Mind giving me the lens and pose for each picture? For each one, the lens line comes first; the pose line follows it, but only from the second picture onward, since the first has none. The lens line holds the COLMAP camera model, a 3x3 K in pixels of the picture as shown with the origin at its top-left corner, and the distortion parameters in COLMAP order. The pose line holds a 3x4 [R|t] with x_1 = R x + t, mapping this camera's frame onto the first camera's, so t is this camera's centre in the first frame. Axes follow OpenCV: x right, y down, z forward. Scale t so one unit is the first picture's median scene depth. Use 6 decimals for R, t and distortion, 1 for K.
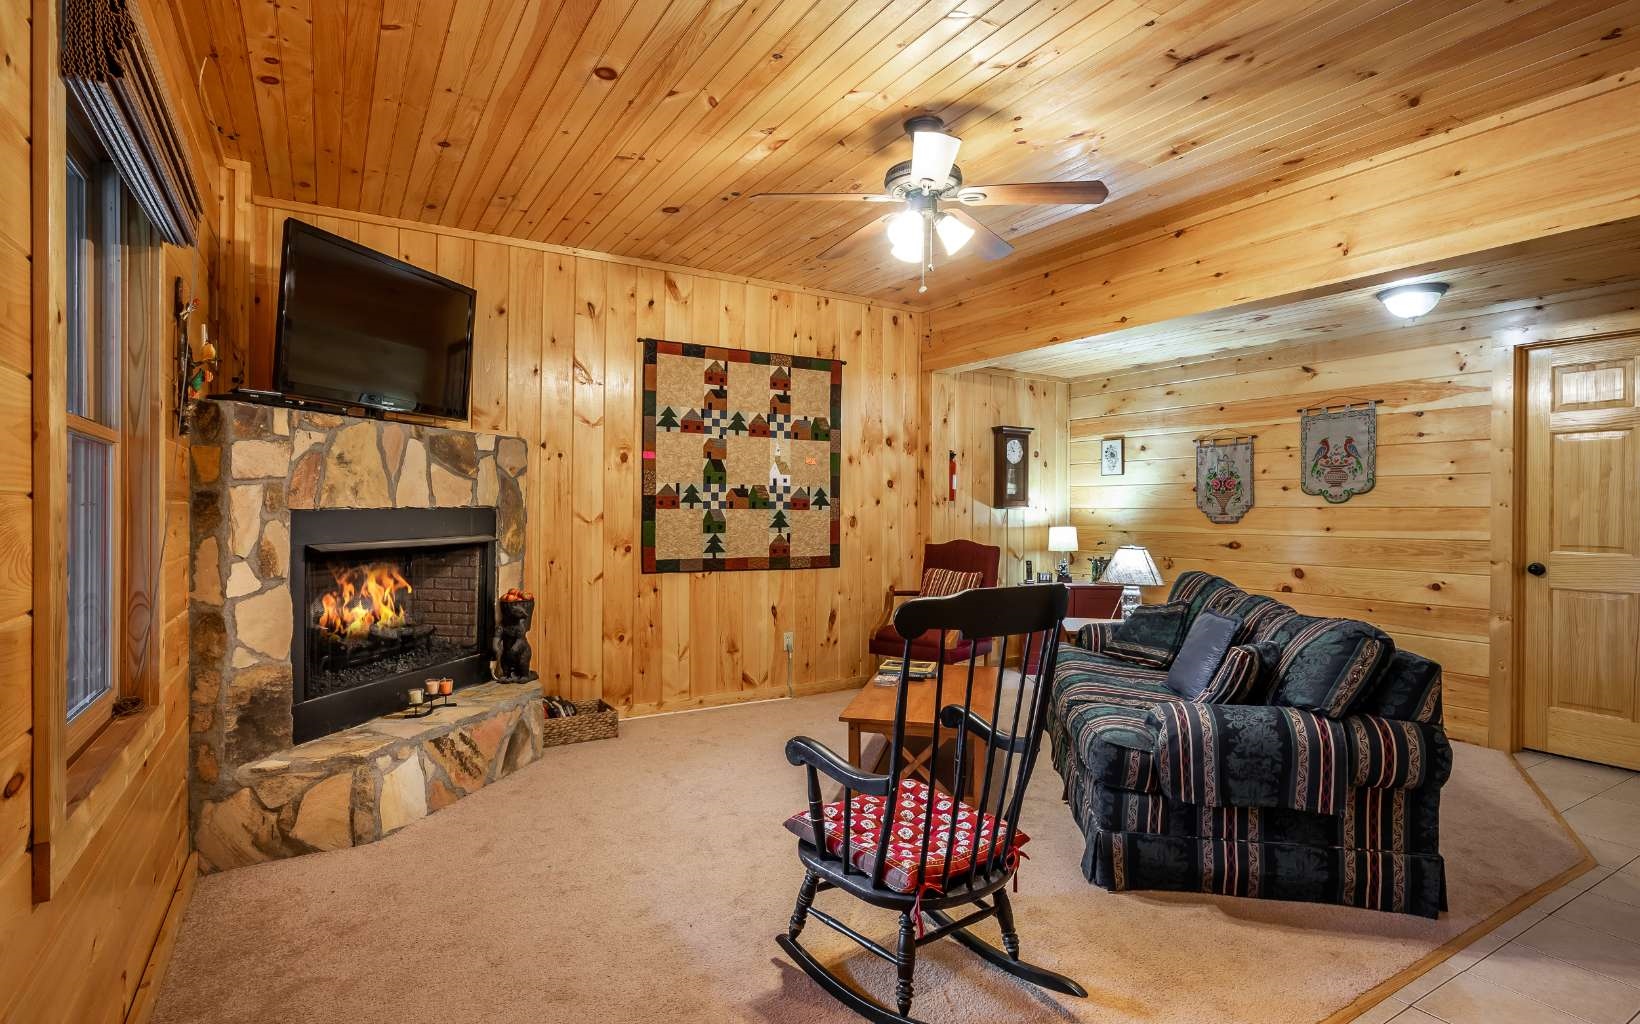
lens RADIAL K [[811.7, 0, 820.0], [0, 811.7, 512.0], [0, 0, 1]] dist [-0.038094, 0.020667]
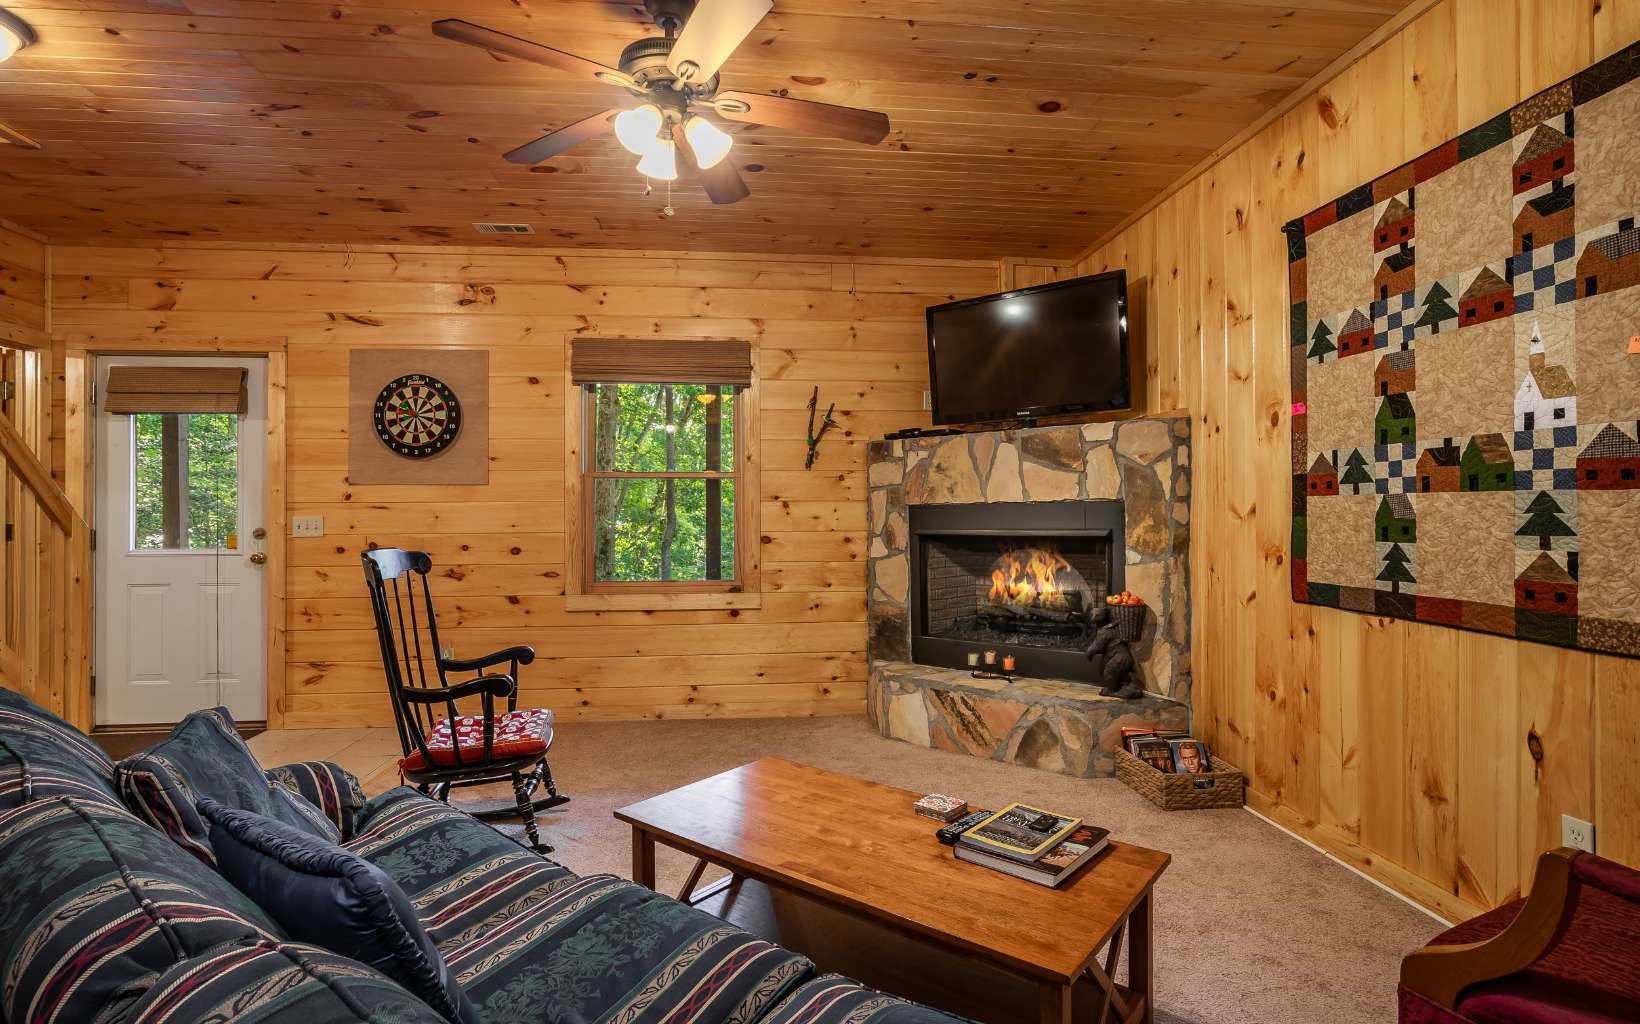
lens RADIAL K [[811.7, 0, 820.0], [0, 811.7, 512.0], [0, 0, 1]] dist [-0.038094, 0.020667]
pose [[-0.429705, -0.005211, -0.902954, 0.475755], [-0.001720, 0.999986, -0.004953, 0.010777], [0.902968, -0.000575, -0.429708, 0.905406]]
